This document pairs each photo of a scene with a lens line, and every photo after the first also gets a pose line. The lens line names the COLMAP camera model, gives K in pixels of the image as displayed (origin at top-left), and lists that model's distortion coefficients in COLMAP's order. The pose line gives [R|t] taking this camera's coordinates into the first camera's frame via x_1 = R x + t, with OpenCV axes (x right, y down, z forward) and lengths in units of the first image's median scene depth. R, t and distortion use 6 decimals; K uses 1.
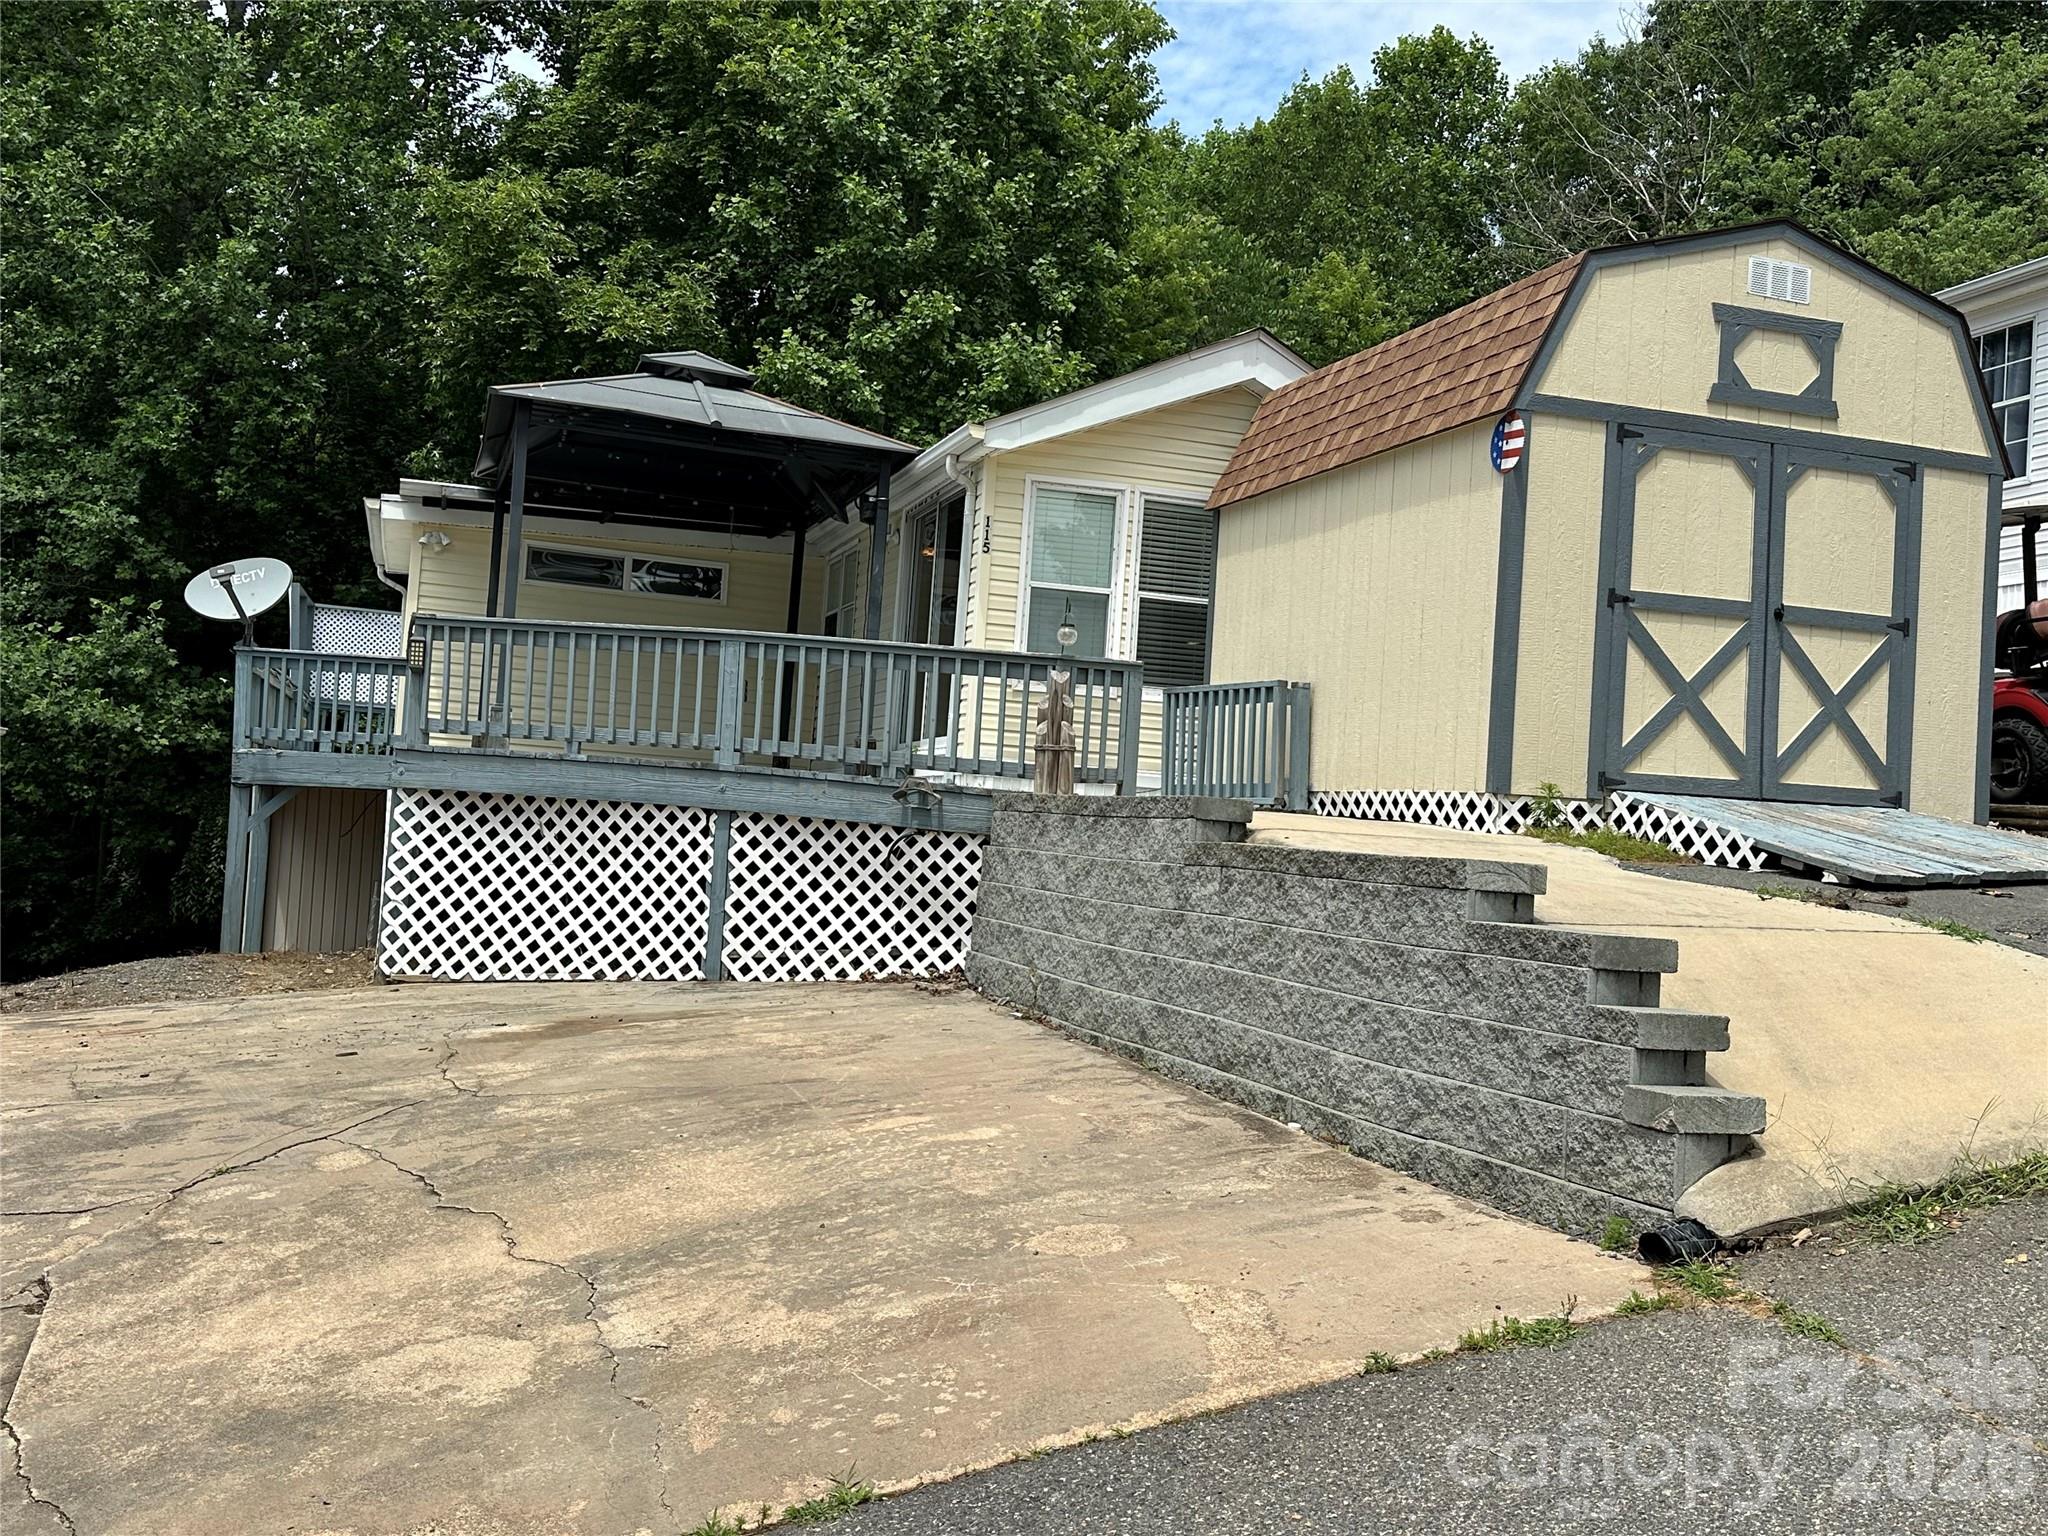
lens RADIAL K [[1897.7, 0, 1054.7], [0, 1897.7, 777.3], [0, 0, 1]] dist [0.085257, 0.000000]
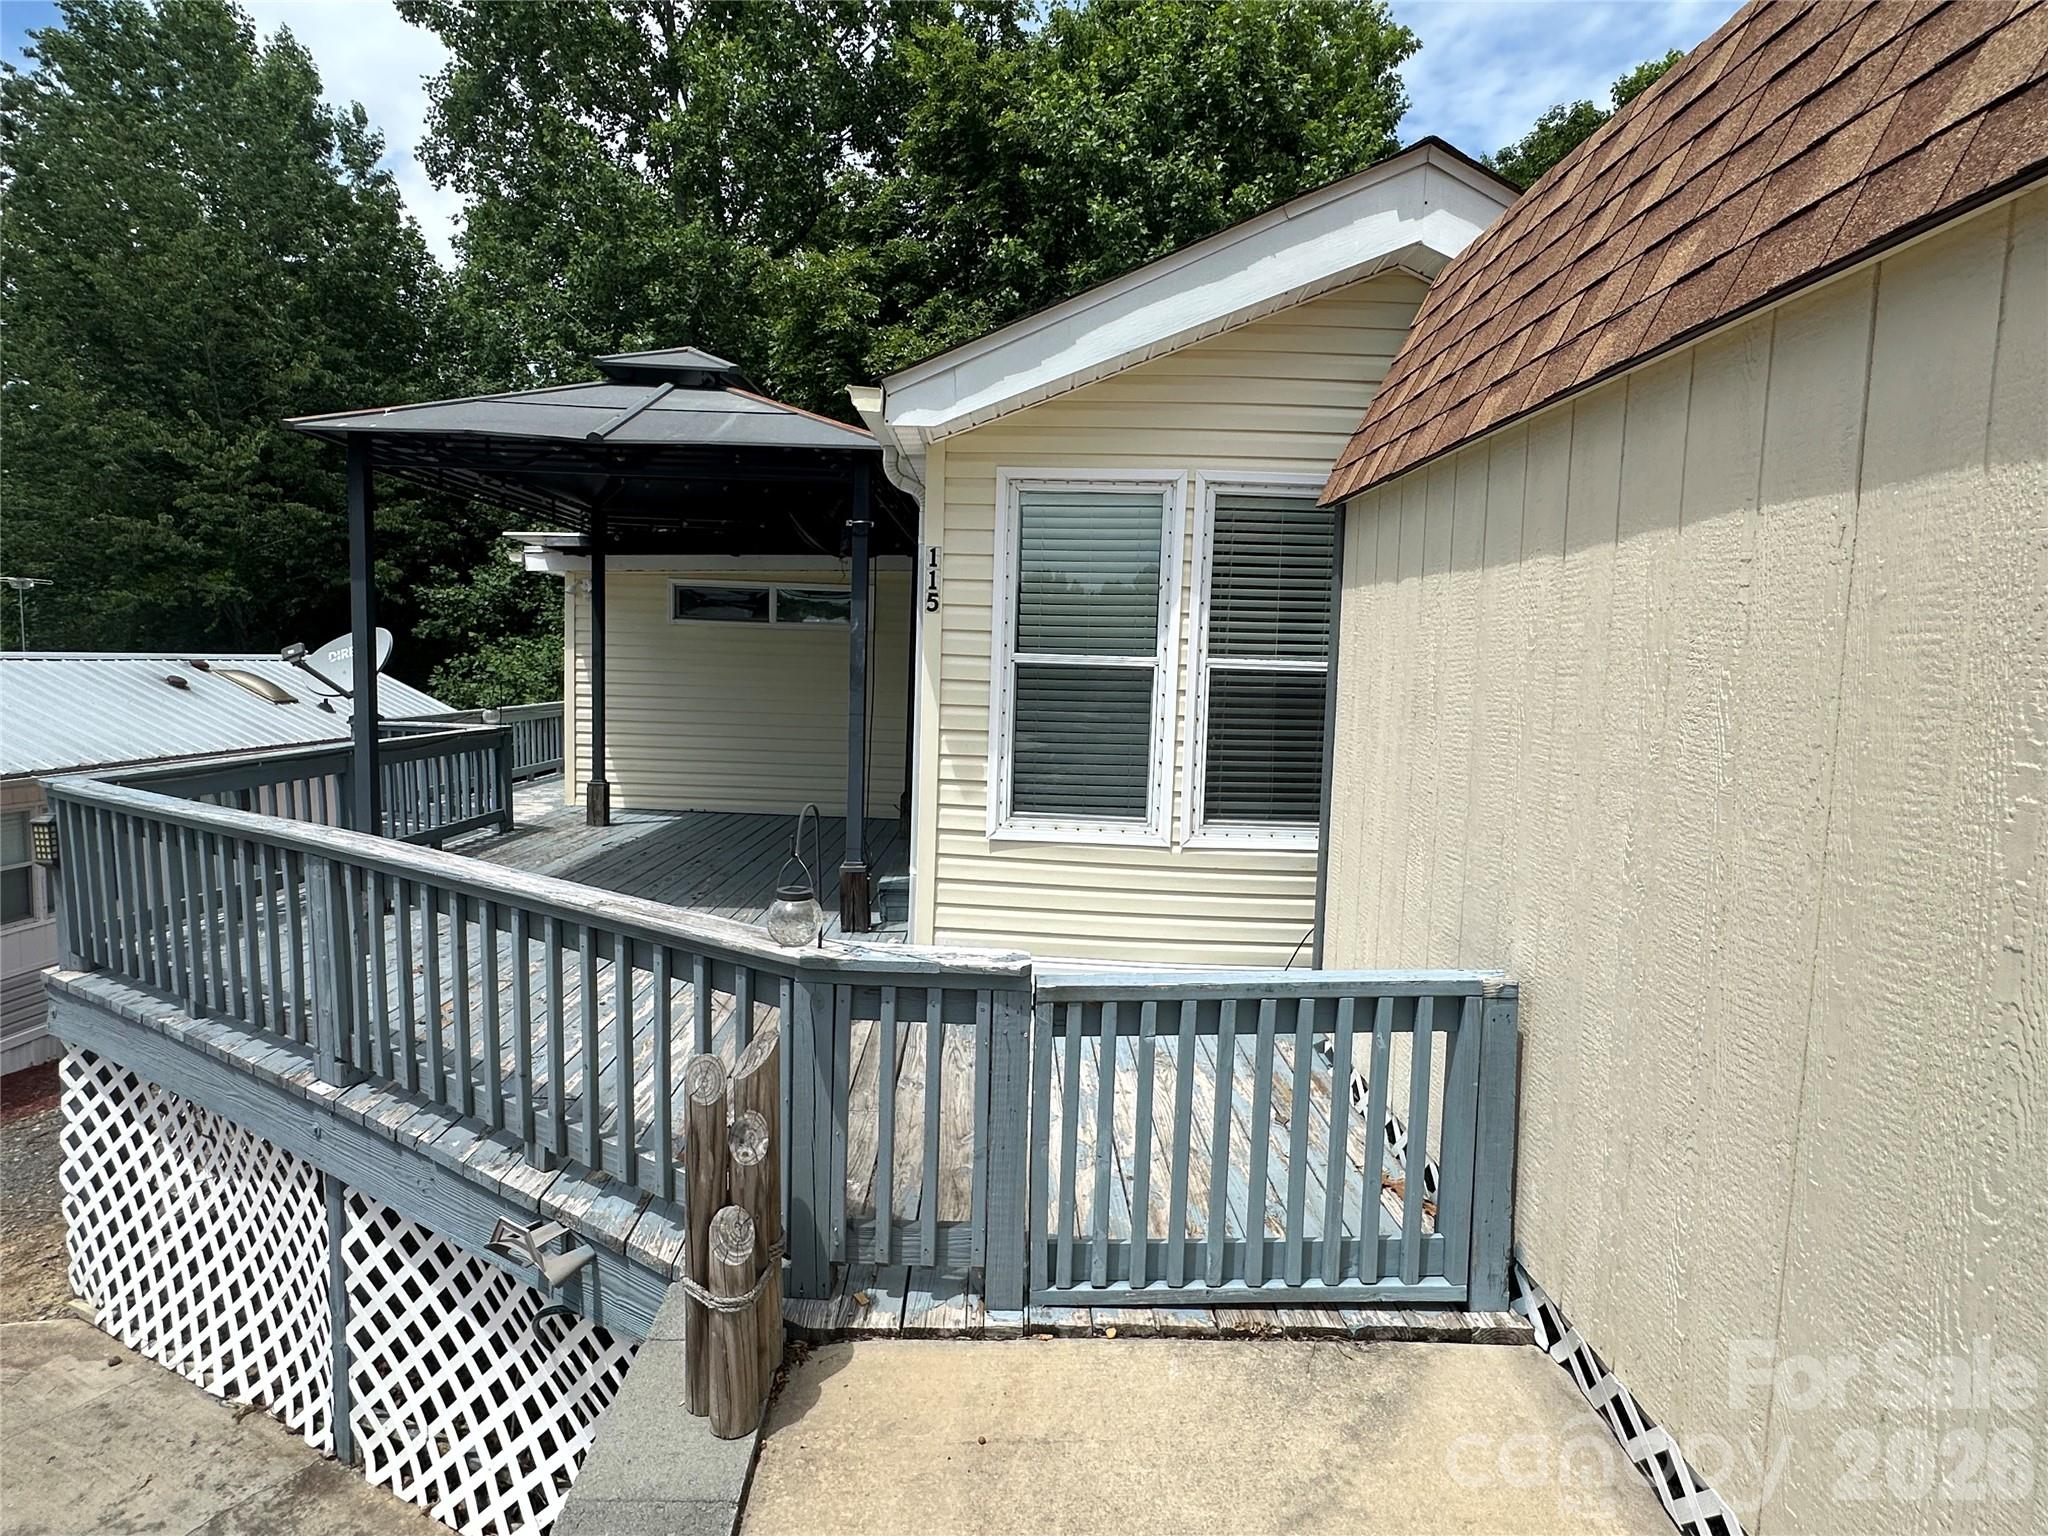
lens RADIAL K [[1086.6, 0, 1026.0], [0, 1086.6, 769.2], [0, 0, 1]] dist [-0.011437, 0.003183]
pose [[0.948755, -0.006203, -0.315952, 0.108506], [0.042194, 0.993342, 0.107199, -0.116062], [0.313183, -0.115037, 0.942700, 0.761870]]
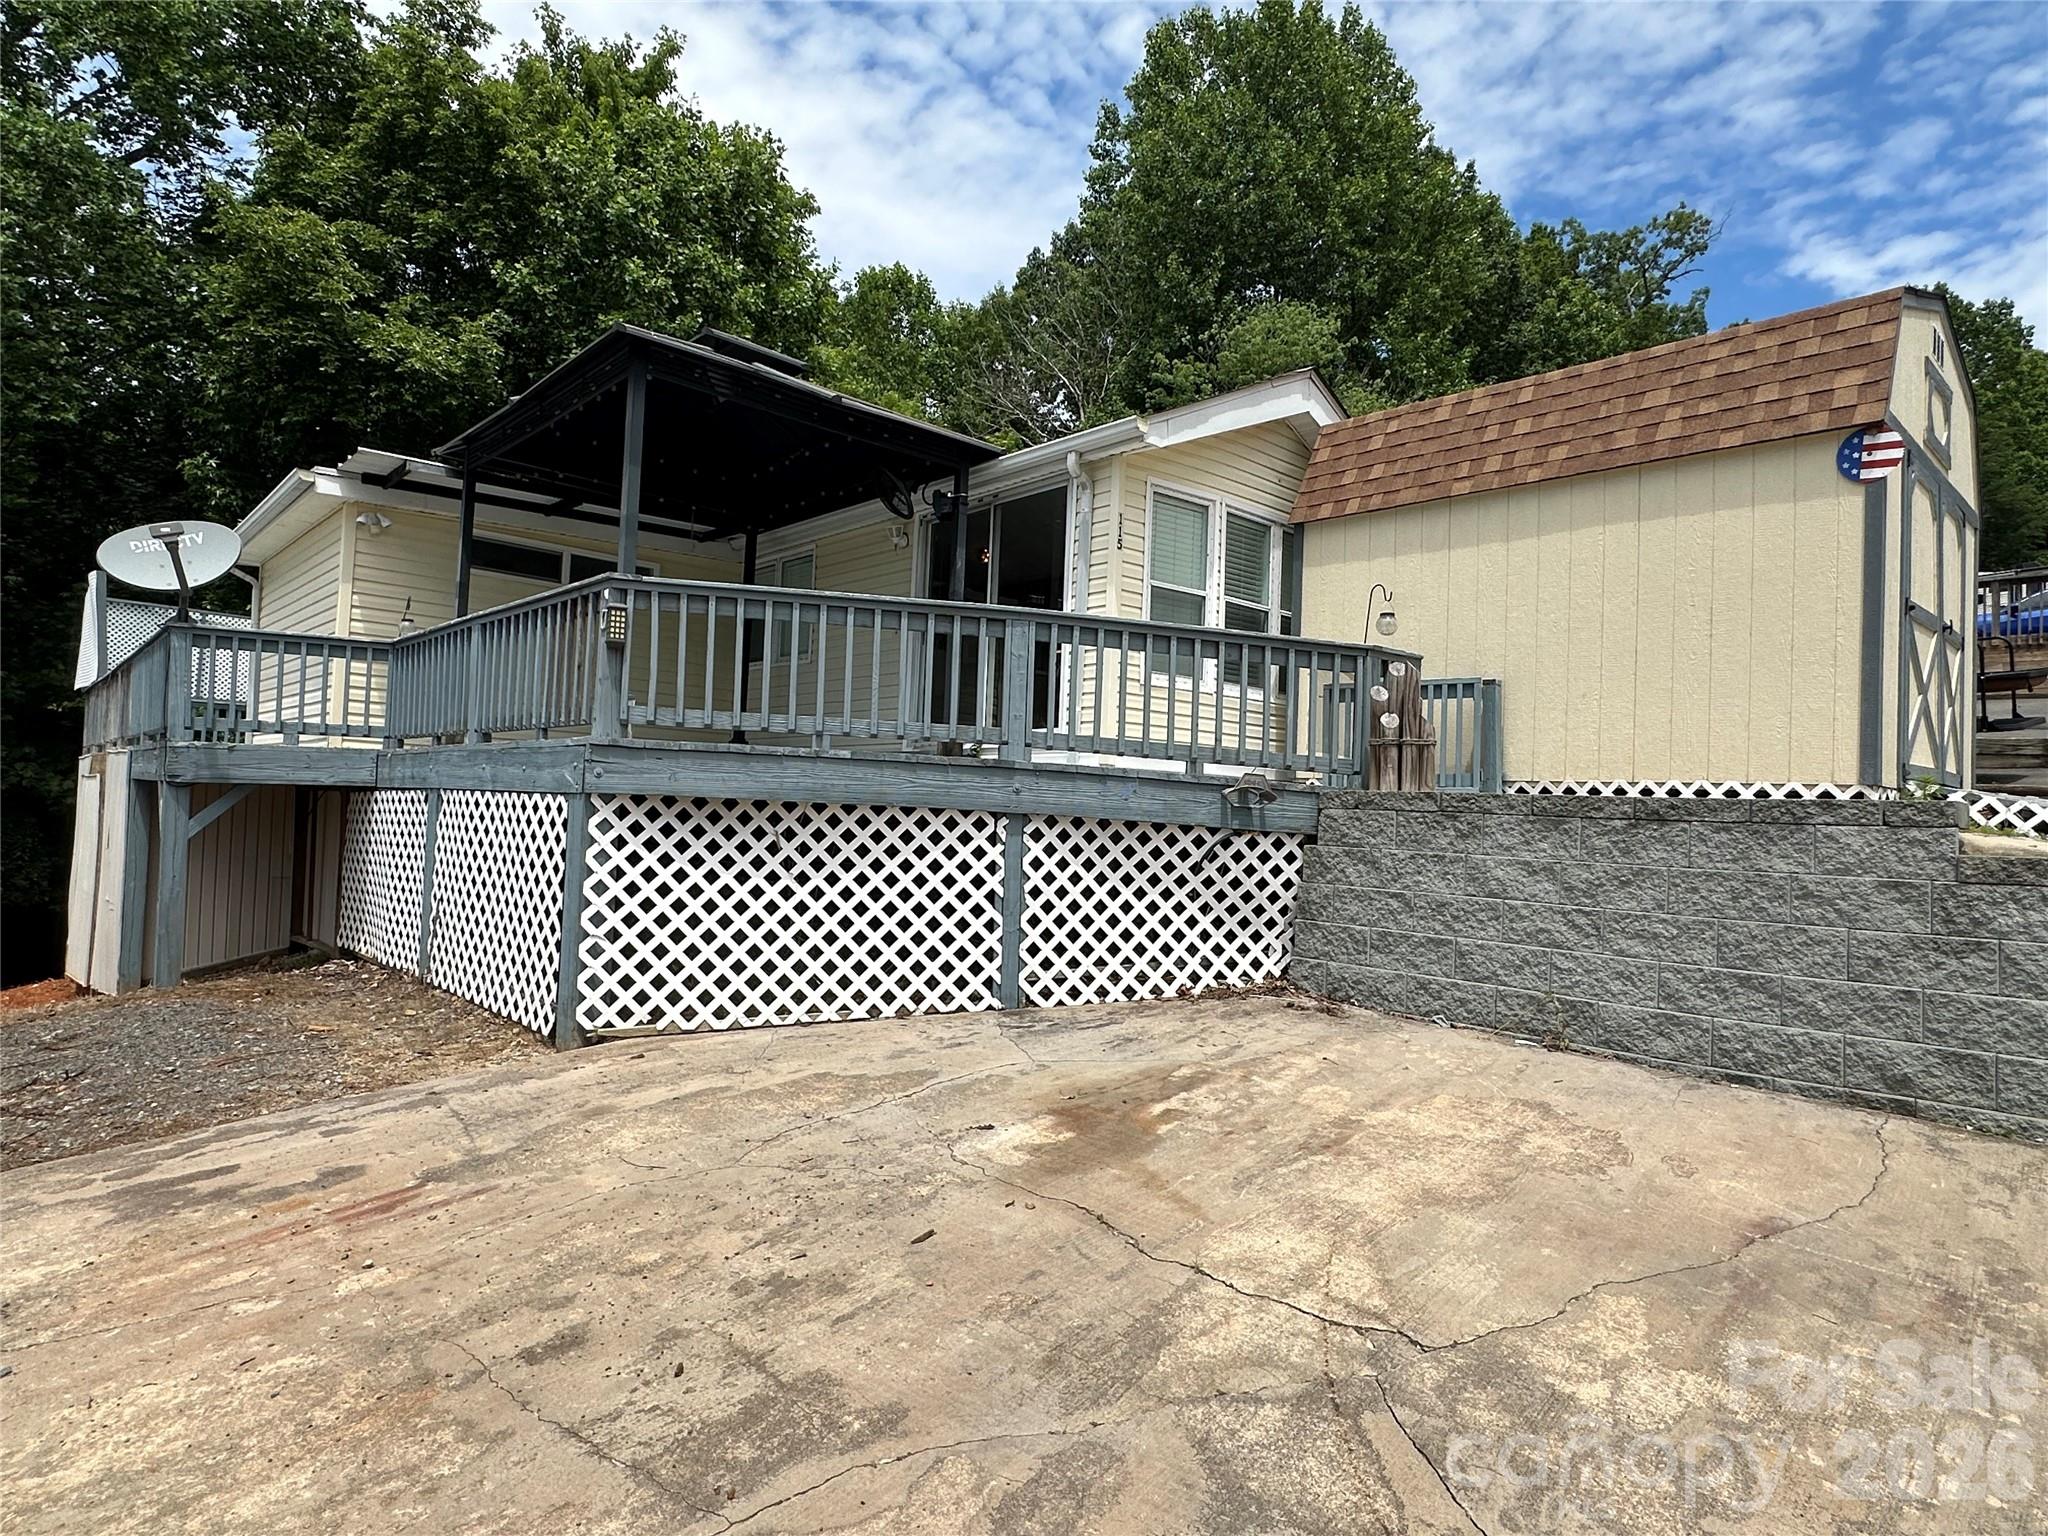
lens RADIAL K [[1173.4, 0, 1019.6], [0, 1173.4, 772.1], [0, 0, 1]] dist [-0.003028, 0.001958]
pose [[0.917849, -0.012063, 0.396746, -0.375916], [0.005897, 0.999842, 0.016759, -0.010590], [-0.396885, -0.013043, 0.917776, 0.487730]]
